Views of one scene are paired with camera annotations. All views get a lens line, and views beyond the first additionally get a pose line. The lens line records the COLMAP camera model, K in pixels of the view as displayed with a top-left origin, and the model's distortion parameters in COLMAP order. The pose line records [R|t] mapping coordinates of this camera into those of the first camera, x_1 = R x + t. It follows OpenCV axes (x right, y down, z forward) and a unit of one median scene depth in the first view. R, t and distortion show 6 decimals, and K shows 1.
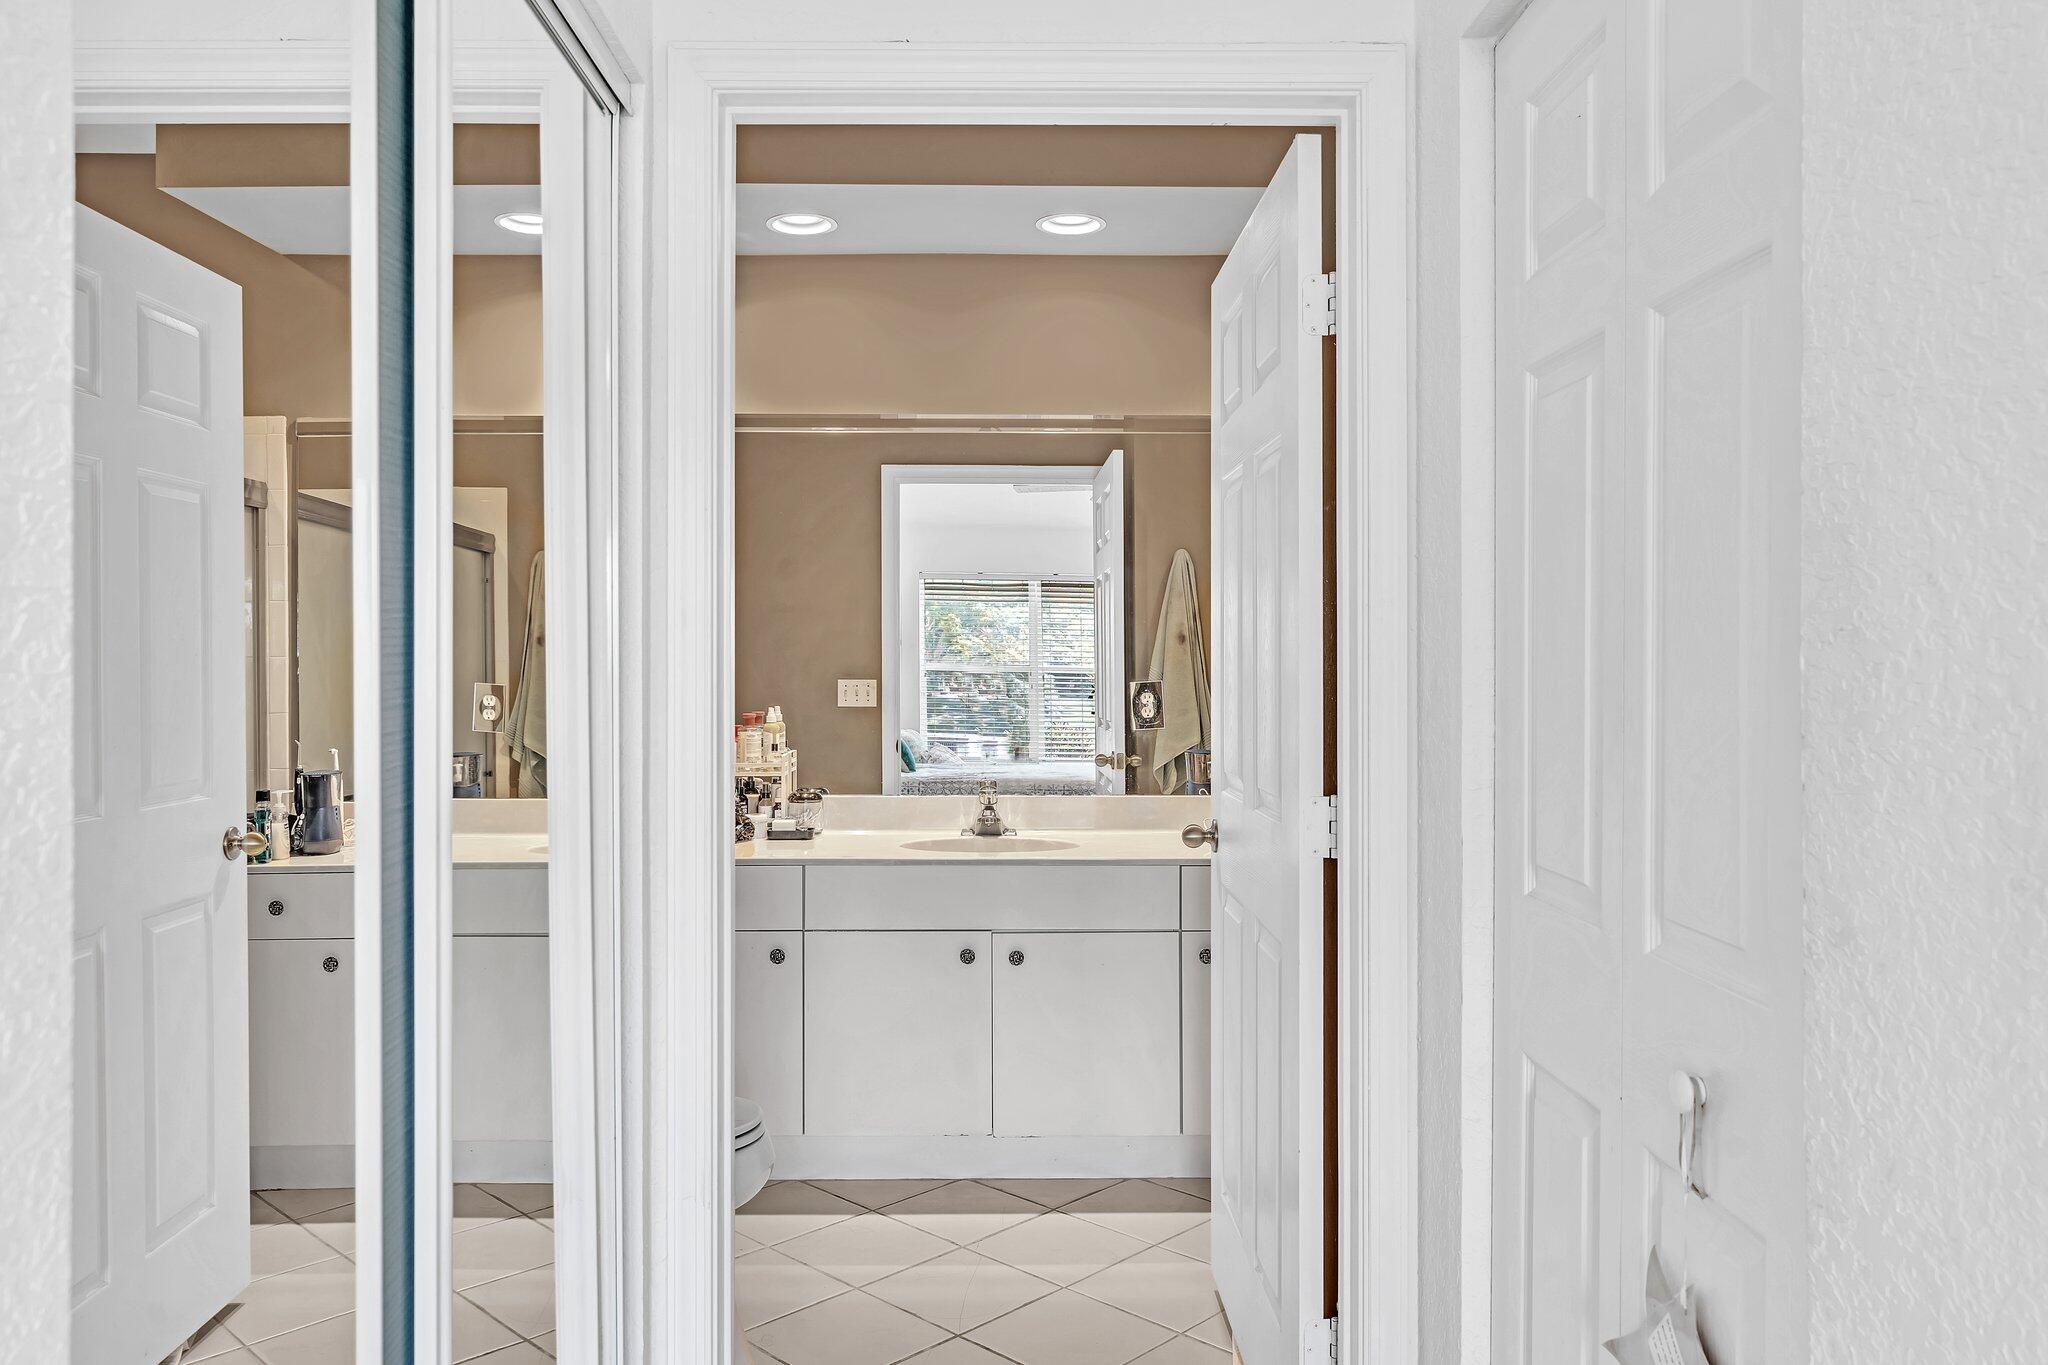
lens RADIAL K [[1389.1, 0, 1031.3], [0, 1389.1, 693.1], [0, 0, 1]] dist [-0.005293, -0.000290]
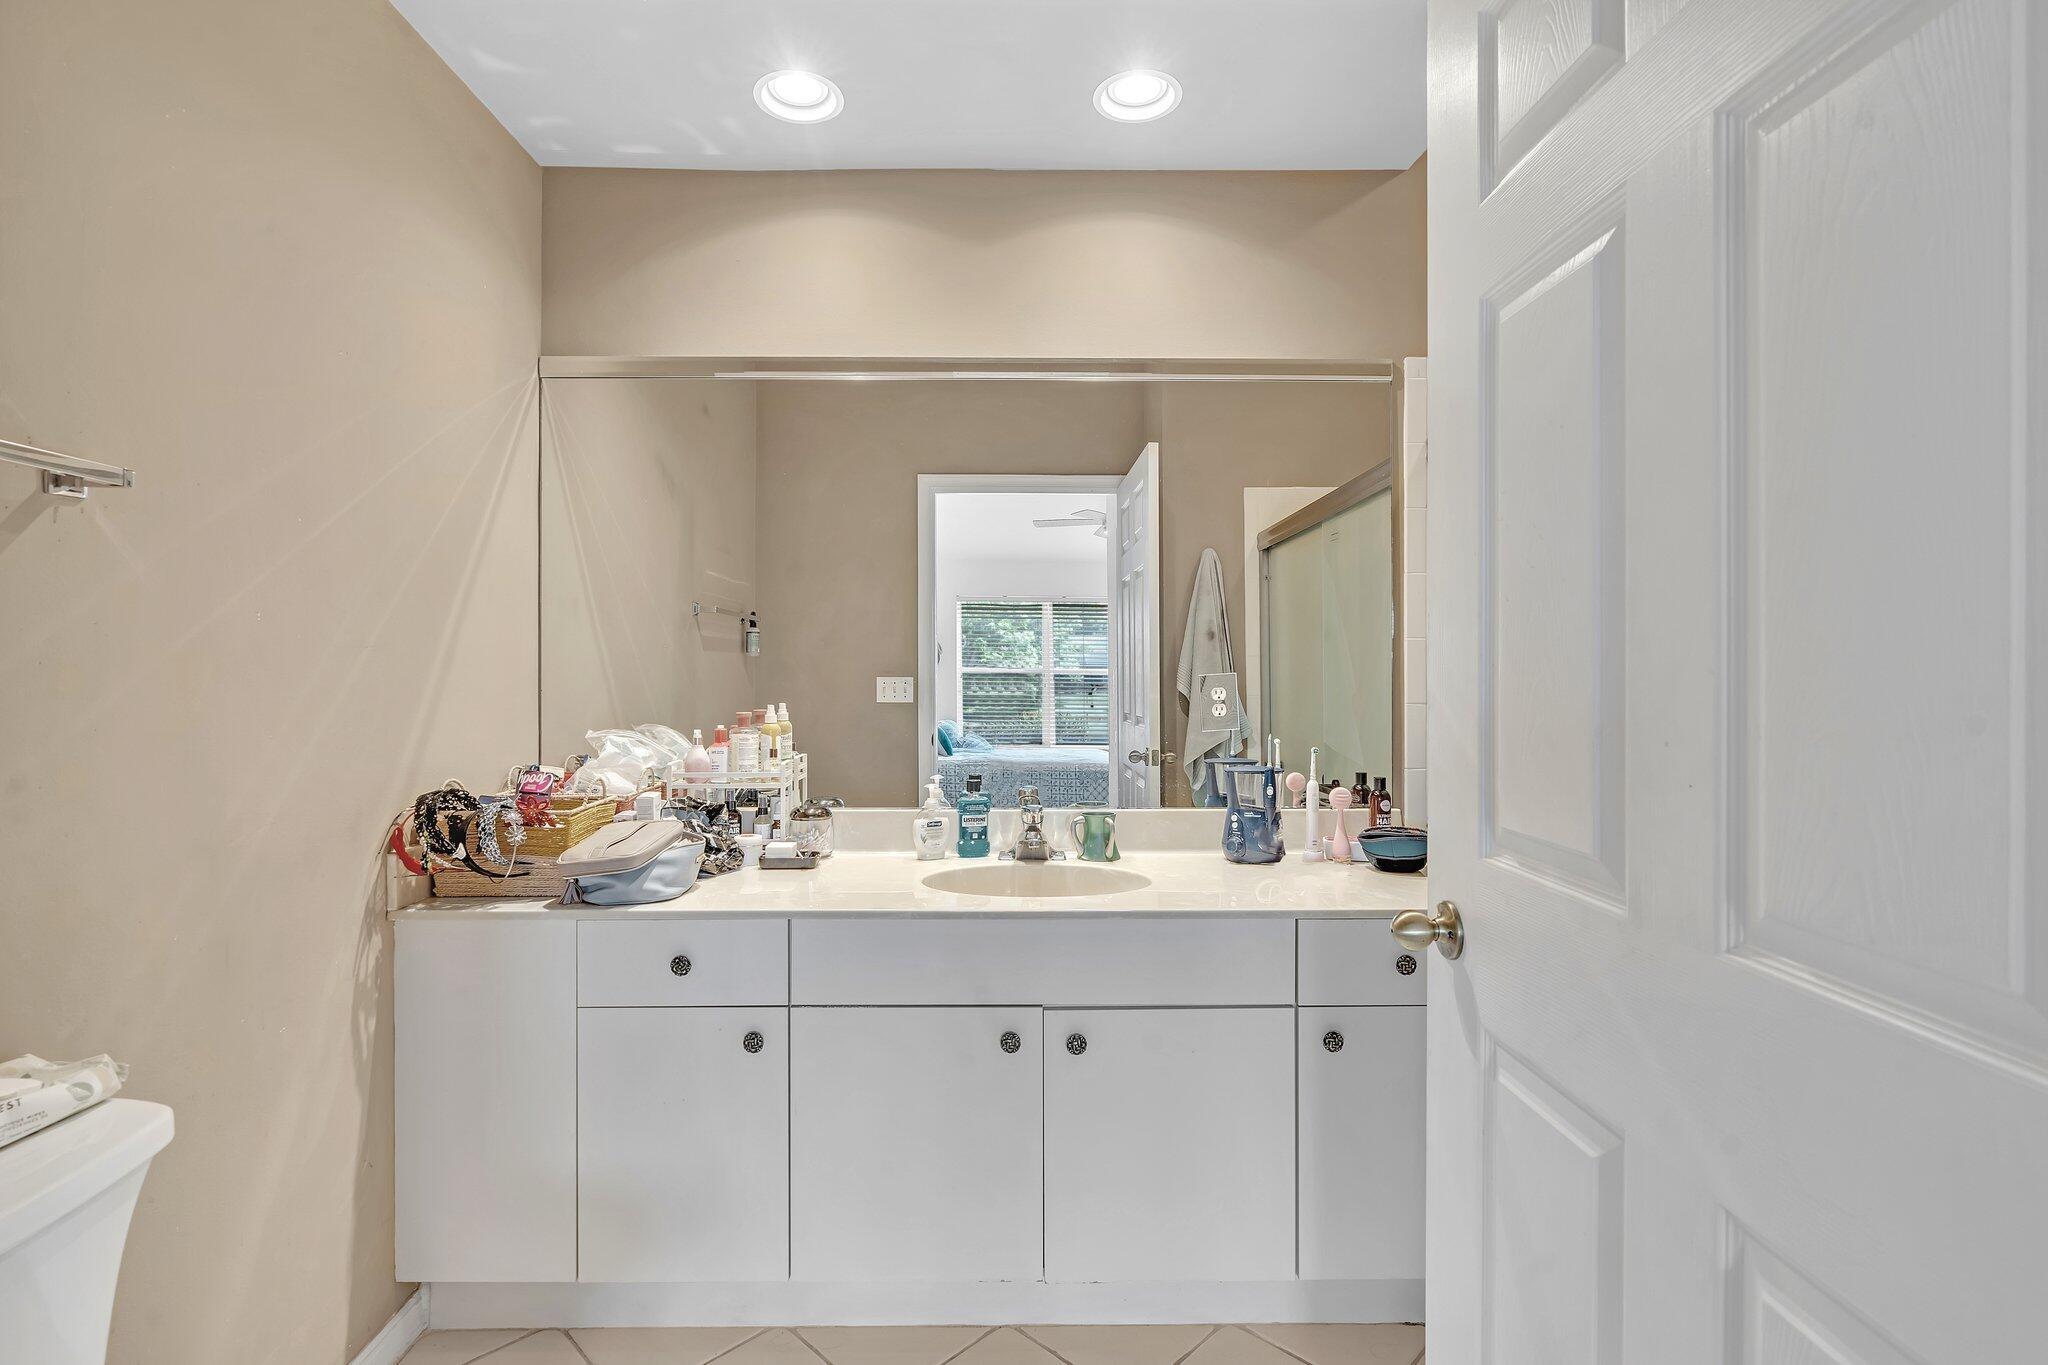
lens RADIAL K [[966.2, 0, 1029.4], [0, 966.2, 680.0], [0, 0, 1]] dist [-0.011870, 0.004873]
pose [[0.999976, -0.000622, -0.006845, -0.020350], [0.000539, 0.999927, -0.012057, 0.001865], [0.006852, 0.012053, 0.999904, 0.305297]]
